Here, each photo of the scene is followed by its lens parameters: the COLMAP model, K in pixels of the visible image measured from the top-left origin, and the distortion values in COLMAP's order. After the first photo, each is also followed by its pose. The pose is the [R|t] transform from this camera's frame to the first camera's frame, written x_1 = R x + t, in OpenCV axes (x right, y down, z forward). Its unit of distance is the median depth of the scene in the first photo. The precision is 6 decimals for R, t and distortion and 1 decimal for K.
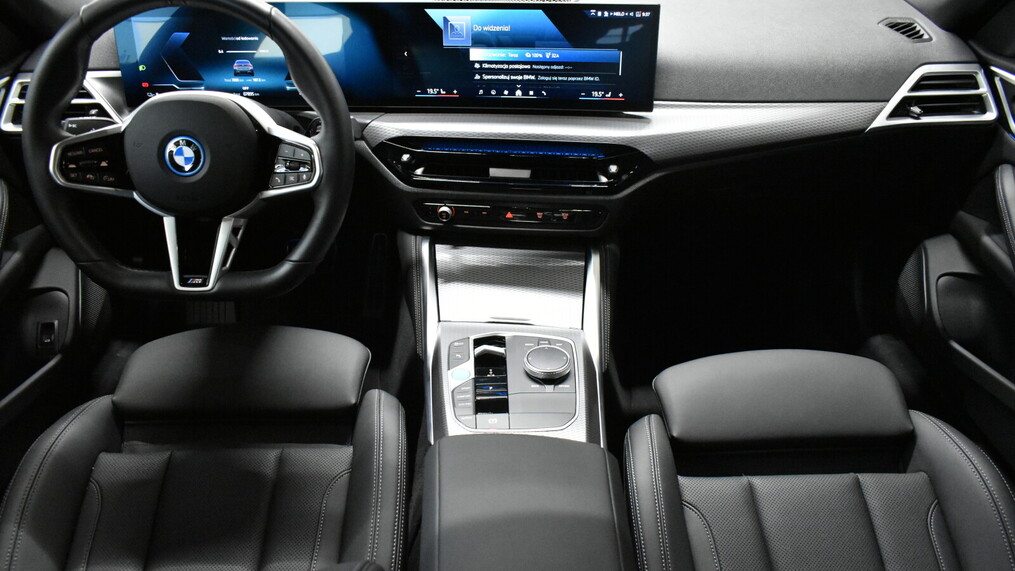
lens RADIAL K [[780.3, 0, 504.7], [0, 780.3, 283.6], [0, 0, 1]] dist [-0.015913, 0.005775]
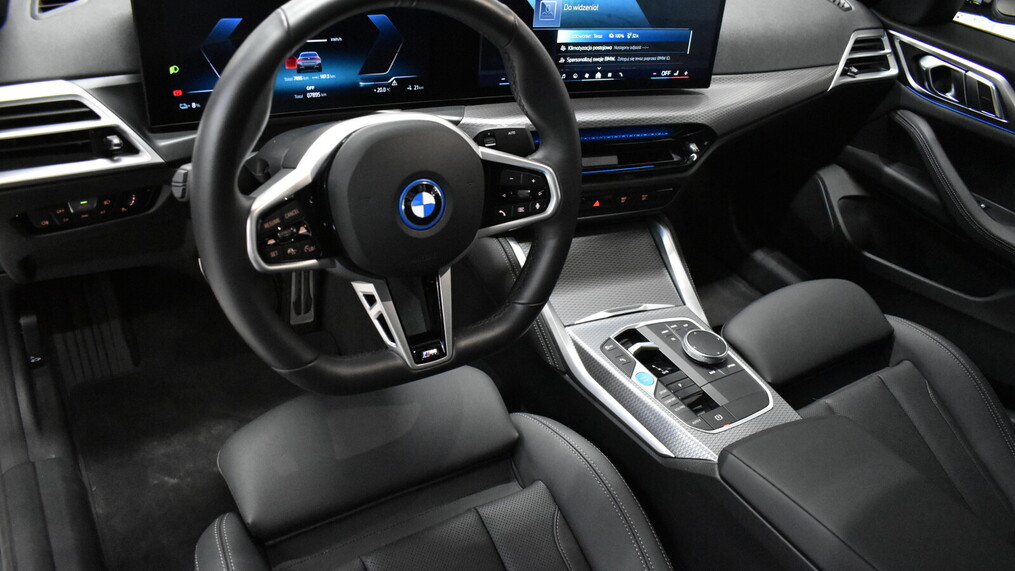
lens RADIAL K [[780.3, 0, 509.4], [0, 780.3, 280.2], [0, 0, 1]] dist [-0.015913, 0.005775]
pose [[0.845835, -0.188801, 0.498916, -0.597253], [0.125682, 0.979475, 0.157581, -0.163689], [-0.518428, -0.070583, 0.852203, 0.228867]]
